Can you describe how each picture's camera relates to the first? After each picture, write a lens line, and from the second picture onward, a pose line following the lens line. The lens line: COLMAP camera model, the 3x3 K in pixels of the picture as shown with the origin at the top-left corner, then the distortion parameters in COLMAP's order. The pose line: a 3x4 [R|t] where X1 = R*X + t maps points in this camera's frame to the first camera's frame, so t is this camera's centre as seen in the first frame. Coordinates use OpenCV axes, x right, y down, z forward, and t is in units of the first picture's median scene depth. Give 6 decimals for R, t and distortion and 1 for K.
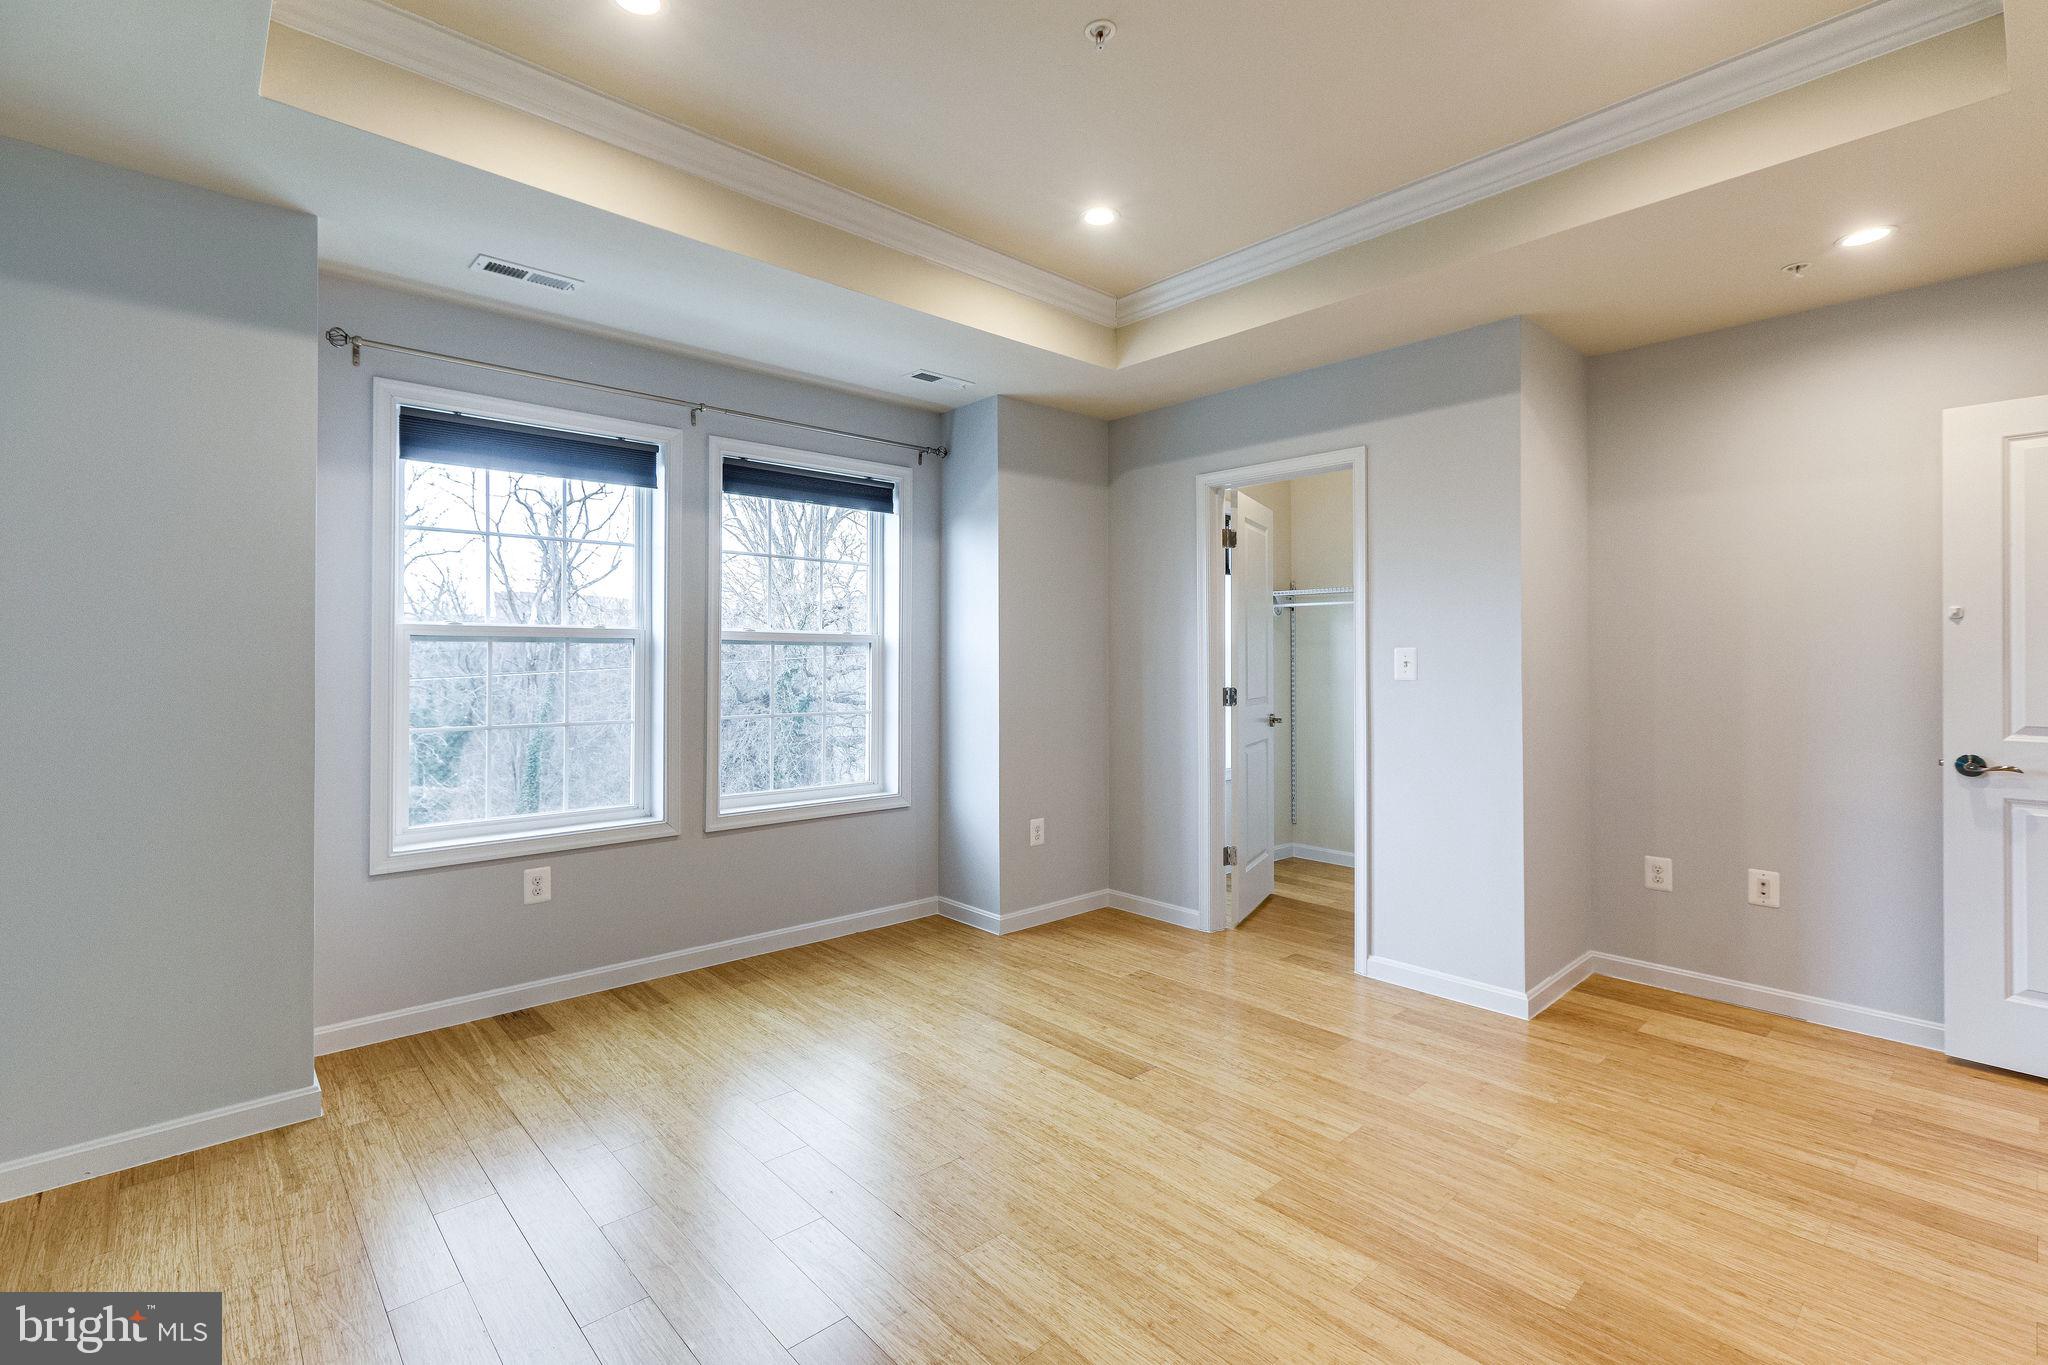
lens RADIAL K [[958.9, 0, 1048.5], [0, 958.9, 661.5], [0, 0, 1]] dist [0.024537, -0.000020]
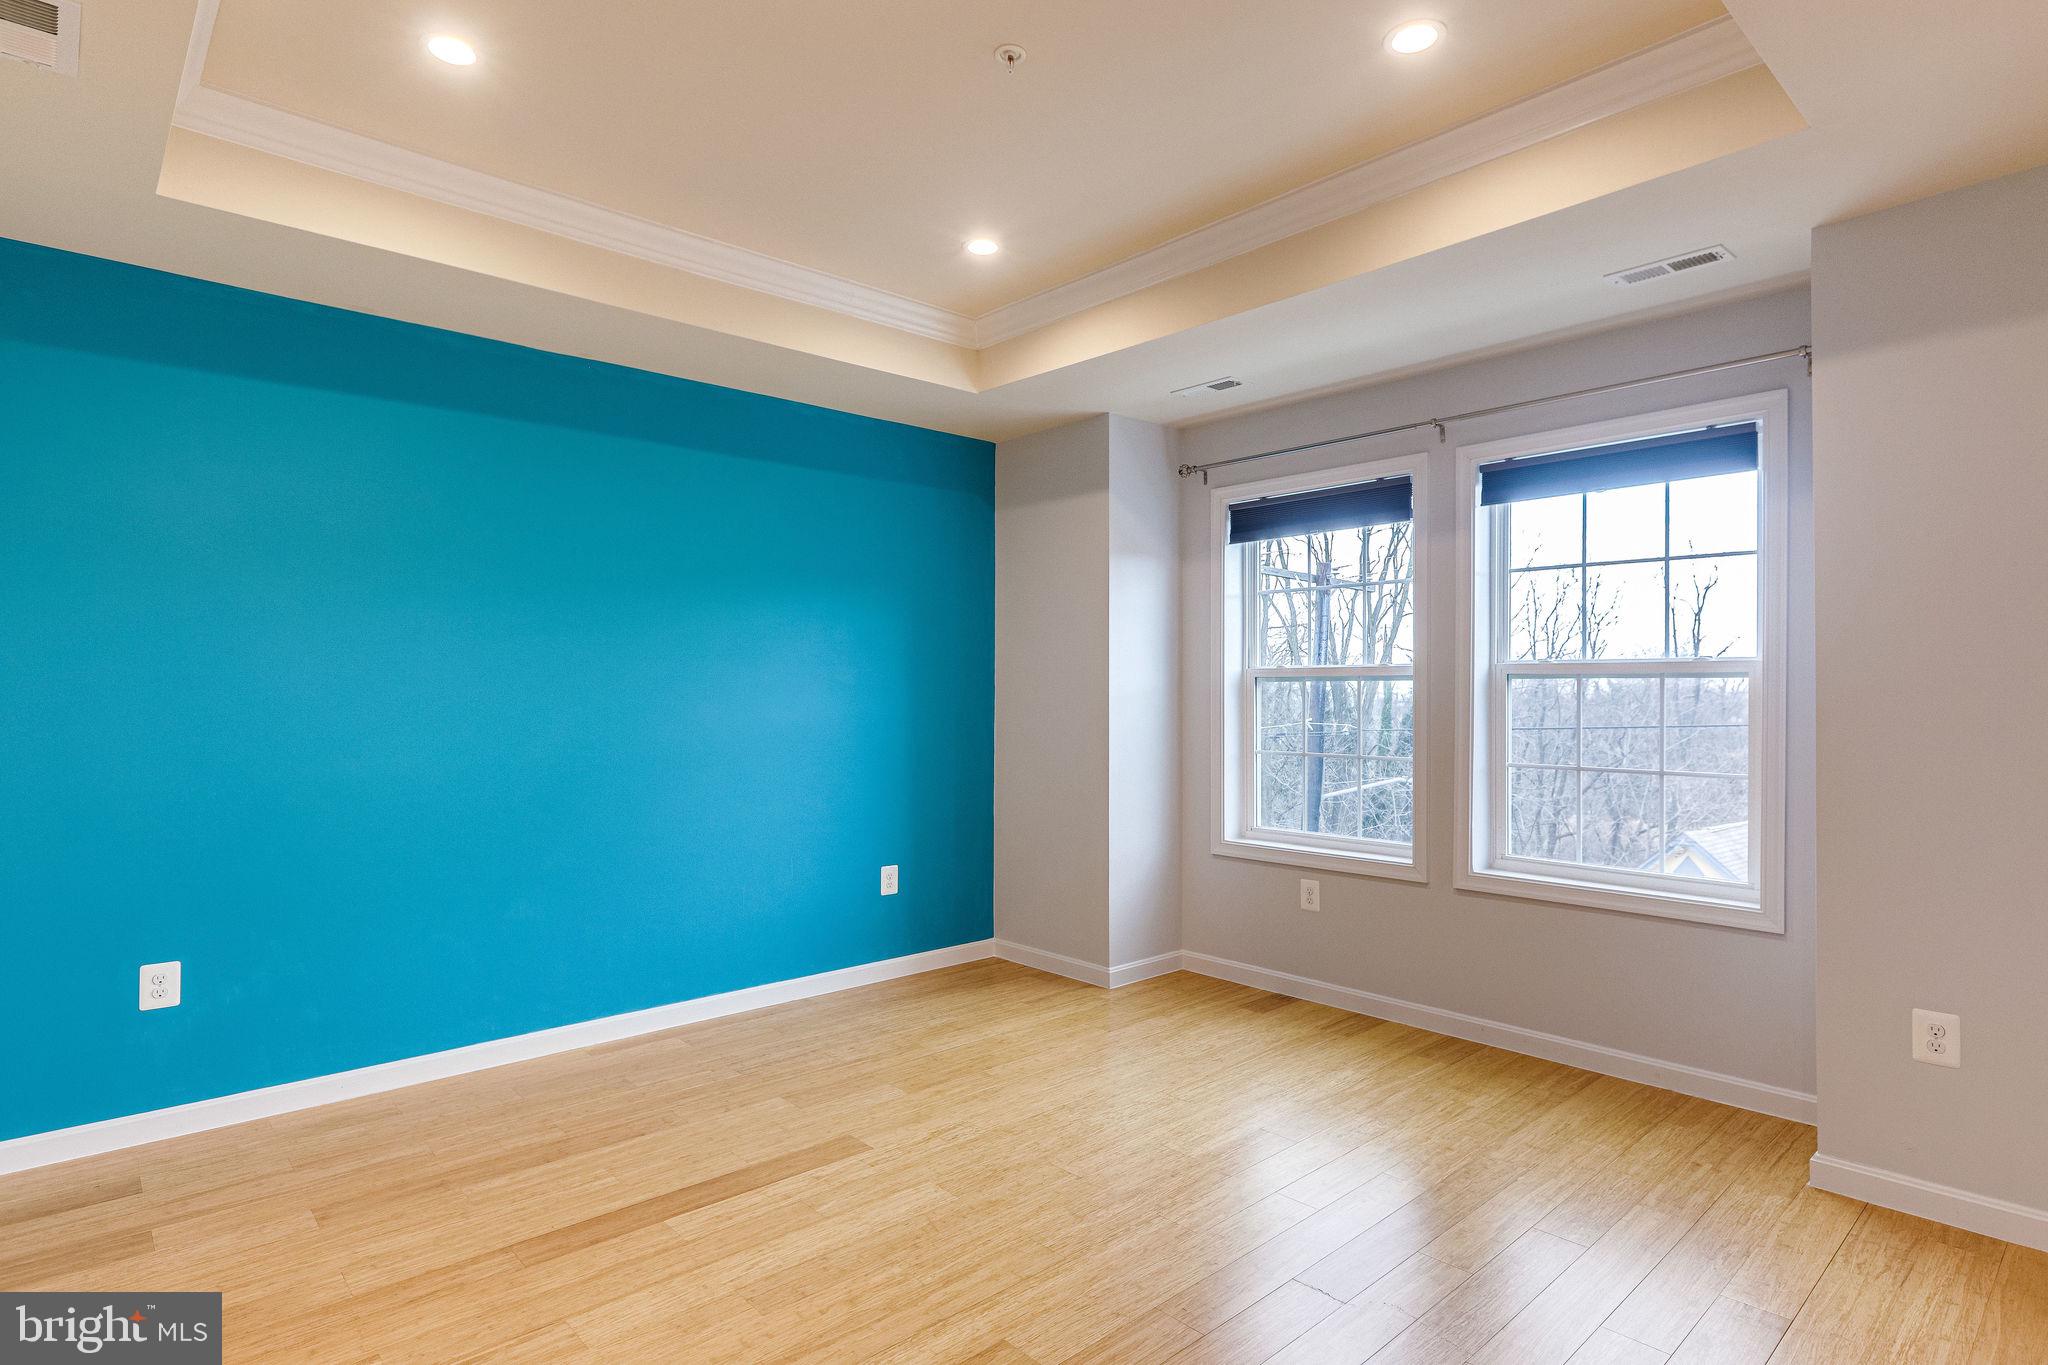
lens RADIAL K [[1060.5, 0, 972.1], [0, 1060.5, 699.9], [0, 0, 1]] dist [0.005564, 0.003534]
pose [[-0.046218, 0.001050, -0.998931, 0.711536], [-0.006889, 0.999975, 0.001370, 0.003264], [0.998908, 0.006945, -0.046210, 0.638550]]
